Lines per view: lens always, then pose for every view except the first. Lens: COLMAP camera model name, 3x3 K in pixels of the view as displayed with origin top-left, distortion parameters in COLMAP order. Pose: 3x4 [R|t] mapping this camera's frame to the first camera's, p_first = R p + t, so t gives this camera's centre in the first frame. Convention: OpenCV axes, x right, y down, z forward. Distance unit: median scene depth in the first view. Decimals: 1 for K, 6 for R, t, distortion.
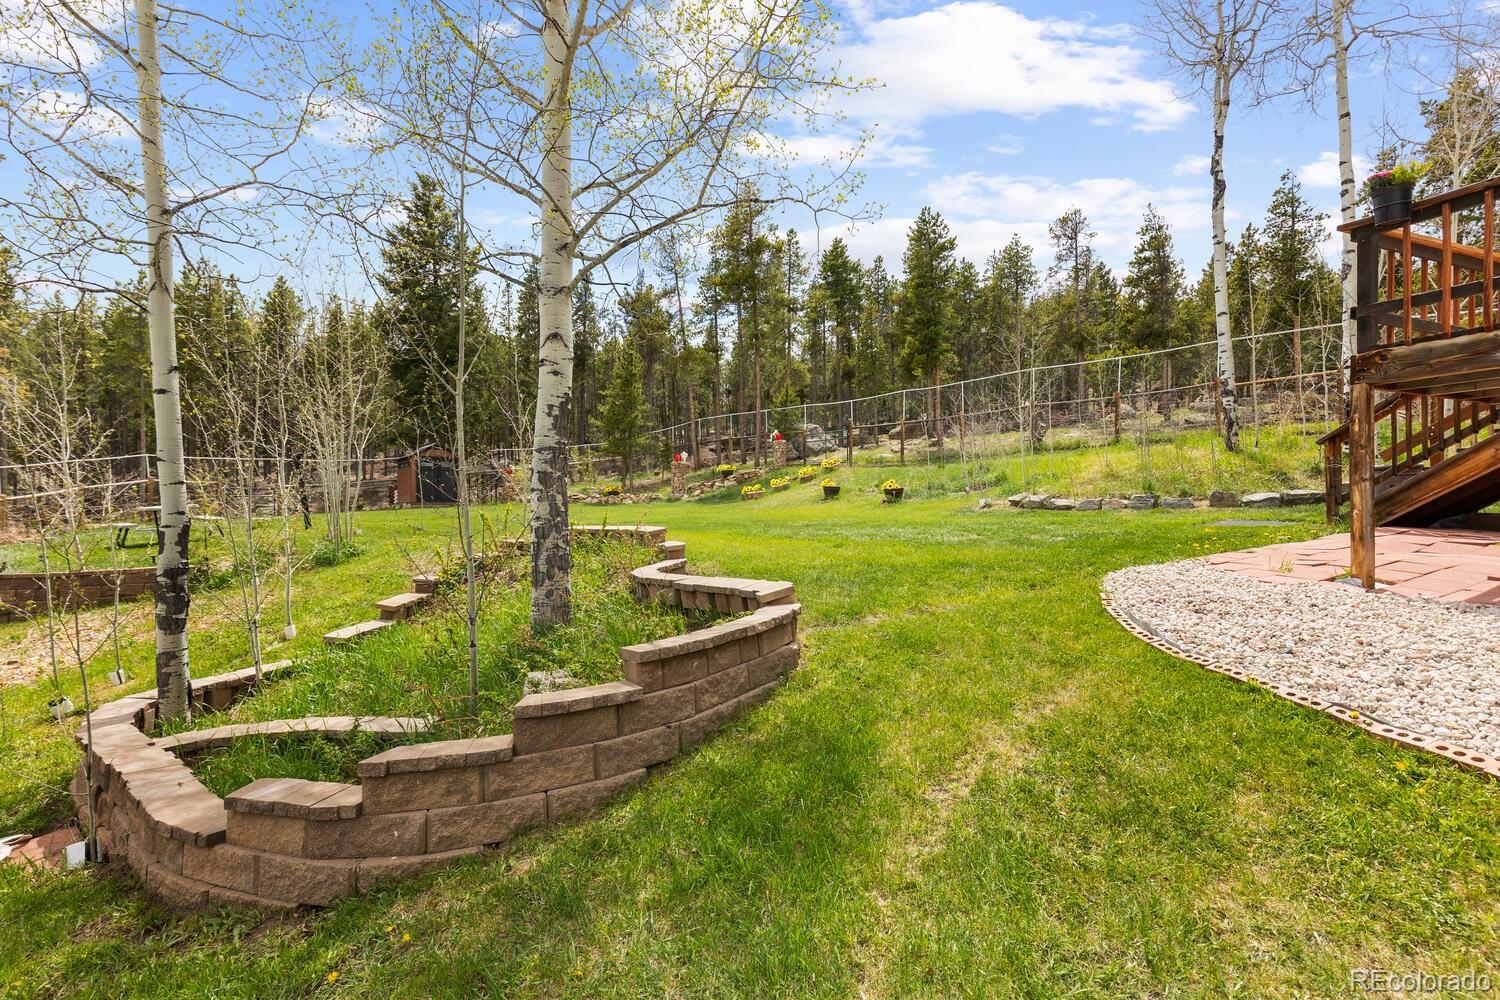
lens RADIAL K [[668.9, 0, 750.0], [0, 668.9, 500.0], [0, 0, 1]] dist [-0.000335, -0.000328]
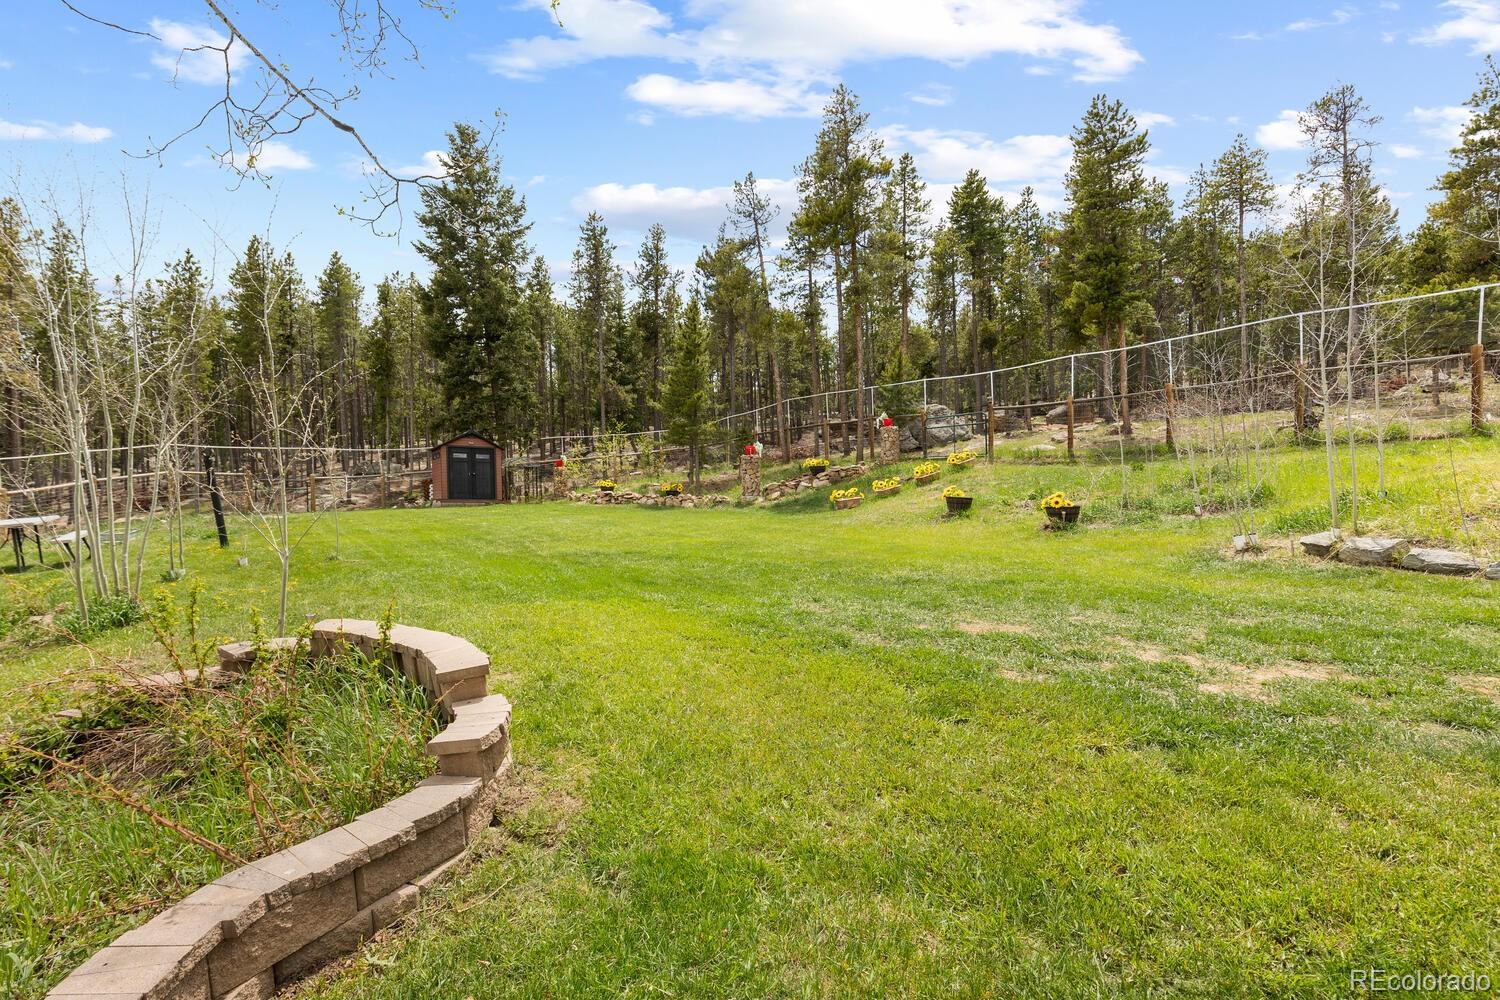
lens RADIAL K [[747.3, 0, 678.8], [0, 747.3, 436.2], [0, 0, 1]] dist [-0.000253, -0.000033]
pose [[0.968756, 0.001159, -0.248015, 0.022306], [-0.019021, 0.997391, -0.069635, -0.014658], [0.247287, 0.072177, 0.966250, 0.126757]]
